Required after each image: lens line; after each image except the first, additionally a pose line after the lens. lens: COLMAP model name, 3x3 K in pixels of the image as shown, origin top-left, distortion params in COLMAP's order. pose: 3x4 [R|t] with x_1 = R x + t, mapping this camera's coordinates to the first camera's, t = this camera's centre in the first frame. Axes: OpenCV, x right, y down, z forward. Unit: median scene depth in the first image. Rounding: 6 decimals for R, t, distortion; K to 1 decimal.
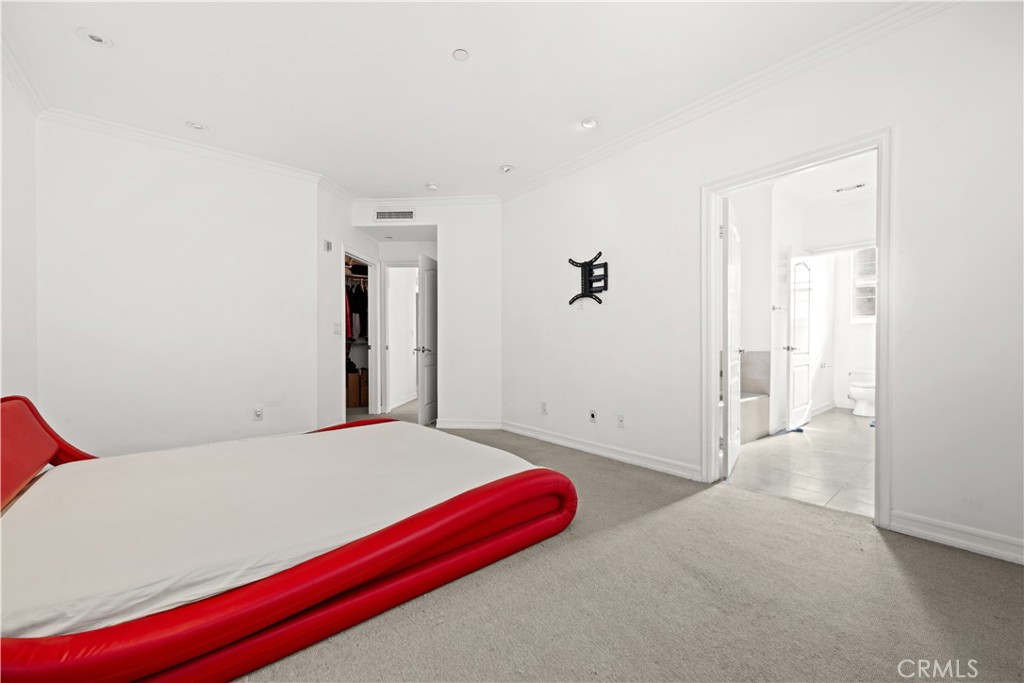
lens RADIAL K [[397.3, 0, 511.0], [0, 397.3, 341.2], [0, 0, 1]] dist [0.008020, 0.000217]
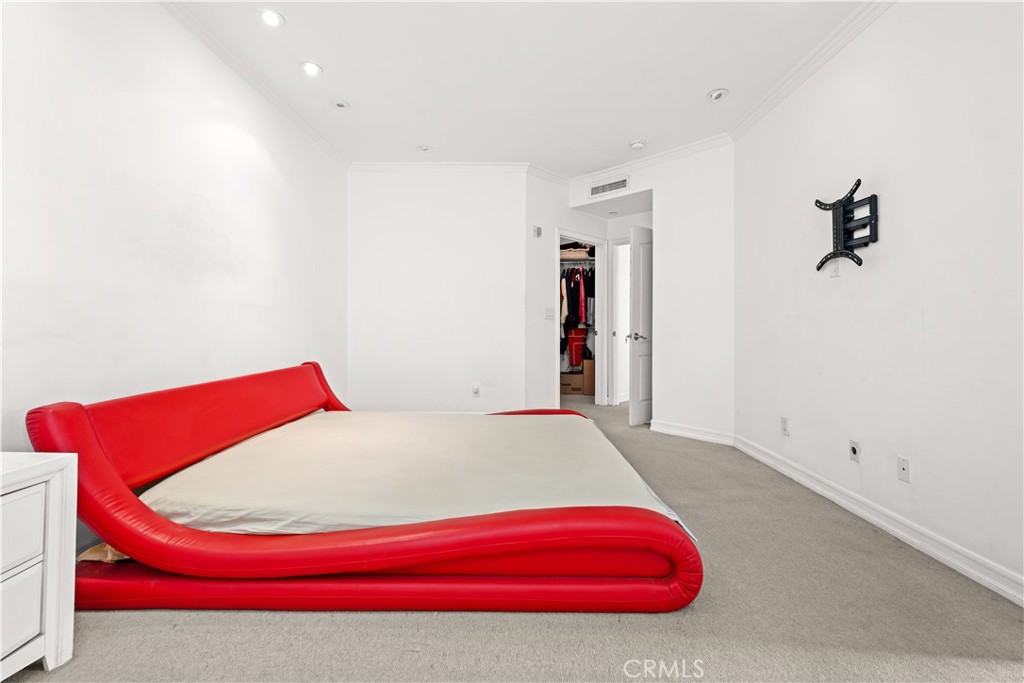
lens RADIAL K [[425.7, 0, 511.2], [0, 425.7, 325.2], [0, 0, 1]] dist [0.007989, 0.000902]
pose [[0.769367, 0.003416, -0.638797, 0.216749], [-0.006112, 0.999979, -0.002014, 0.000074], [0.638777, 0.005454, 0.769372, 0.157068]]
